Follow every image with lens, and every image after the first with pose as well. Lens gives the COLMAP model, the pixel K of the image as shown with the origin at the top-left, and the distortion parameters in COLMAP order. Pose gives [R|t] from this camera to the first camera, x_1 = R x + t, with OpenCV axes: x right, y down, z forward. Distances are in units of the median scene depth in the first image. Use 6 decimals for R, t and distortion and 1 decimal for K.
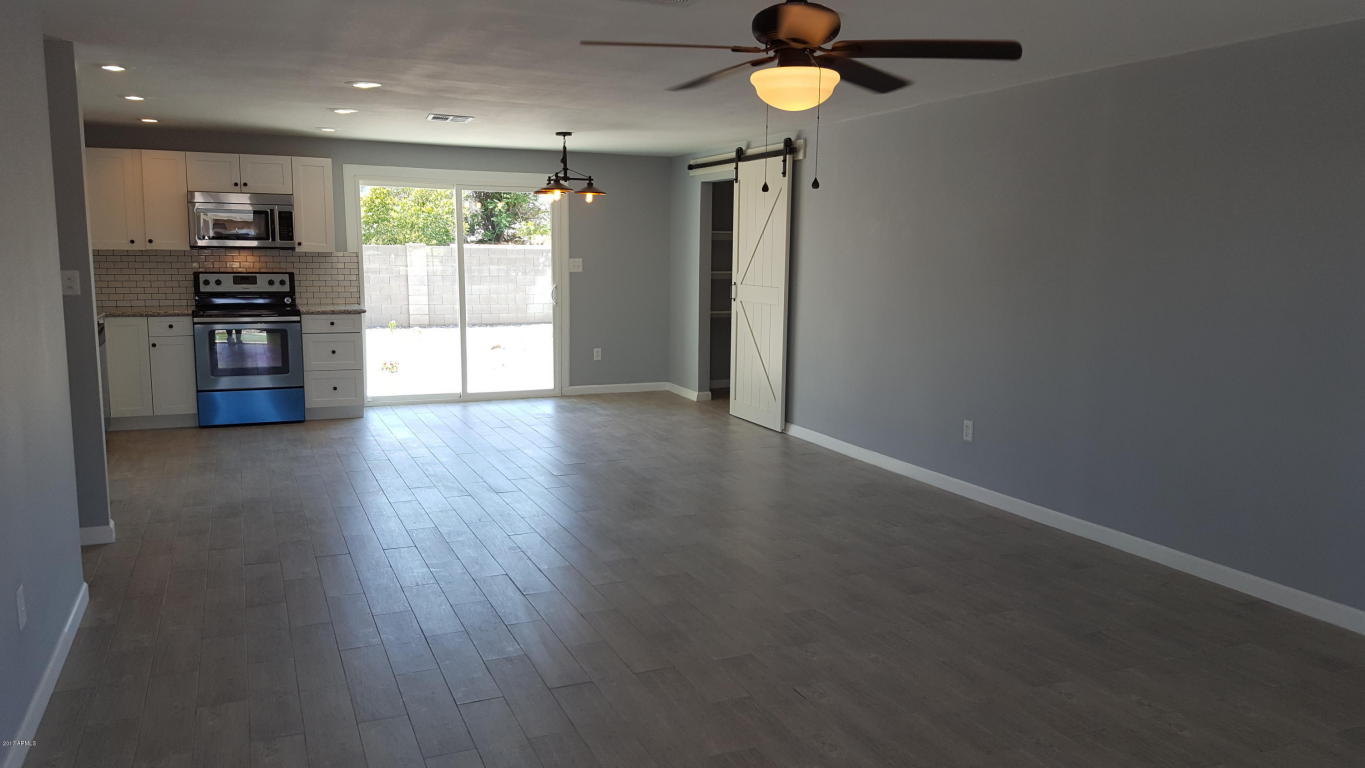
lens RADIAL K [[989.5, 0, 687.1], [0, 989.5, 393.4], [0, 0, 1]] dist [0.087950, -0.142702]
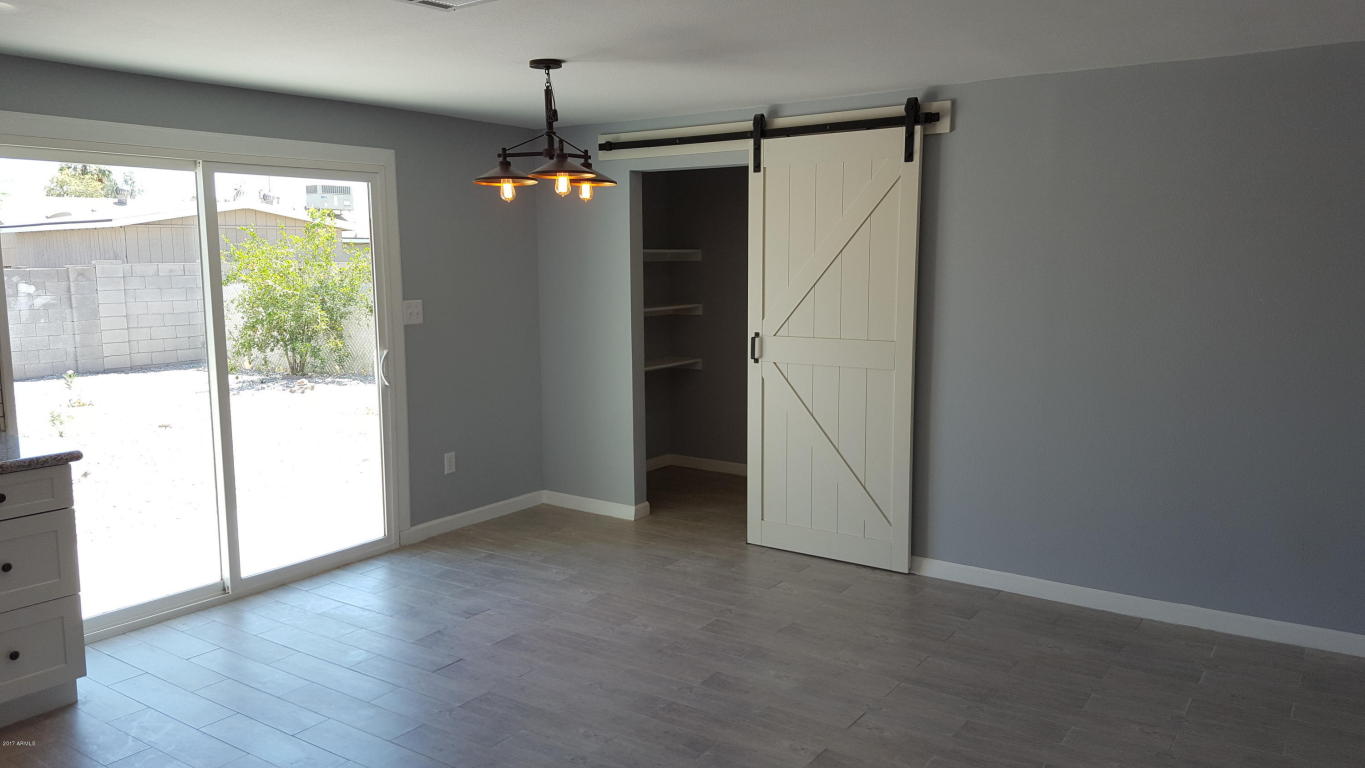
lens RADIAL K [[989.5, 0, 687.1], [0, 989.5, 393.4], [0, 0, 1]] dist [0.087950, -0.142702]
pose [[0.852271, -0.087421, 0.515744, -0.318462], [0.091917, 0.995624, 0.016870, -0.091291], [-0.514962, 0.033027, 0.856576, 0.507620]]
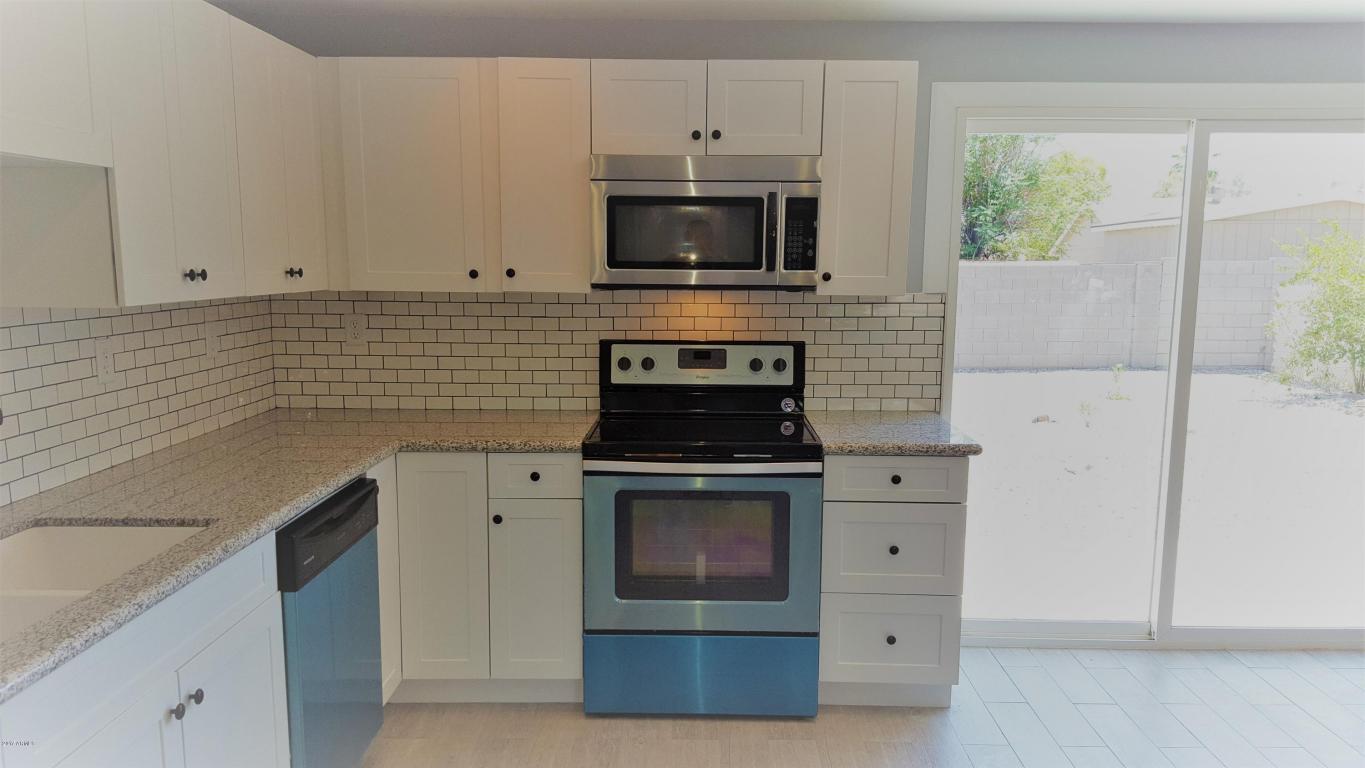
lens RADIAL K [[1002.2, 0, 686.0], [0, 1002.2, 411.2], [0, 0, 1]] dist [0.157614, -0.251860]
pose [[0.909236, 0.055107, -0.412617, -0.263796], [-0.055306, 0.998404, 0.011472, -0.094913], [0.412591, 0.012389, 0.910832, 0.593520]]
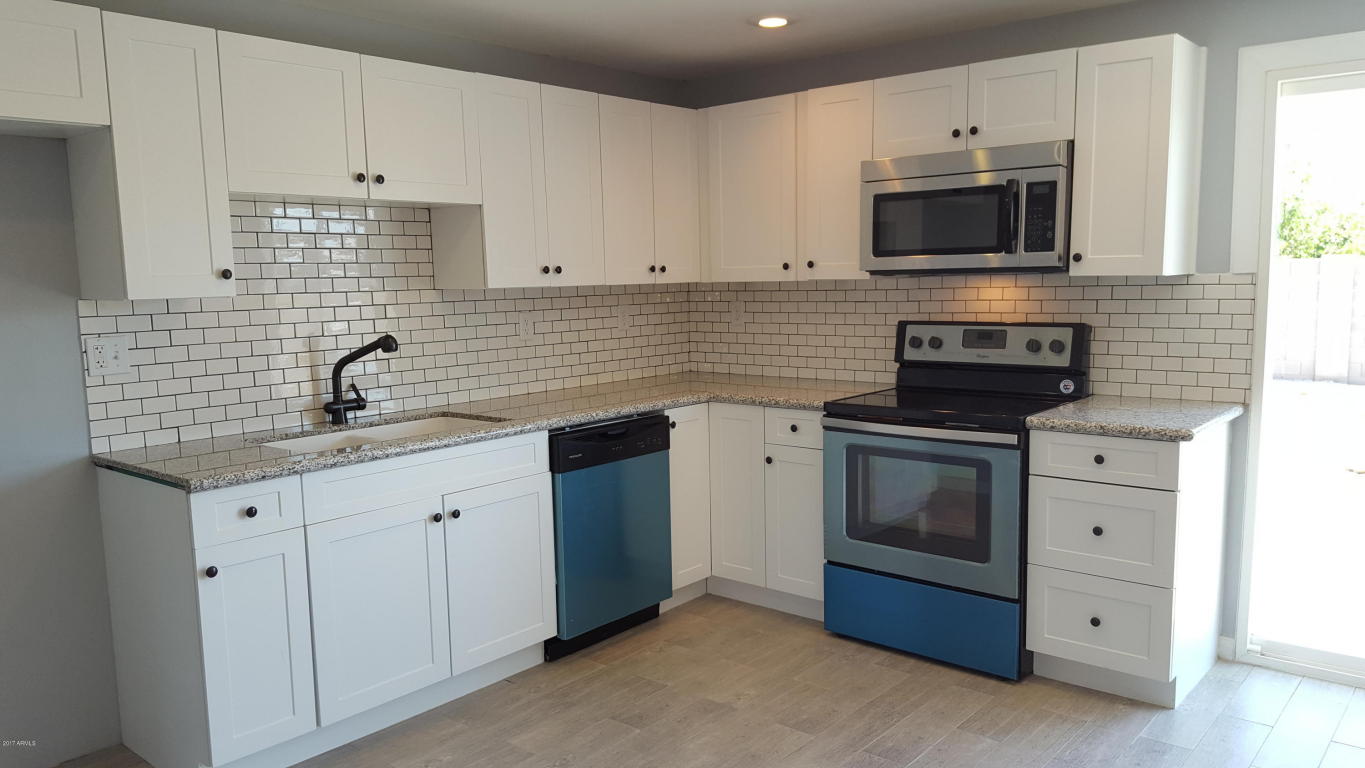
lens RADIAL K [[1002.2, 0, 686.0], [0, 1002.2, 411.2], [0, 0, 1]] dist [0.157614, -0.251860]
pose [[0.432131, 0.102521, -0.895964, -0.069106], [-0.106481, 0.992368, 0.062195, -0.094430], [0.895502, 0.068527, 0.439749, 0.667080]]
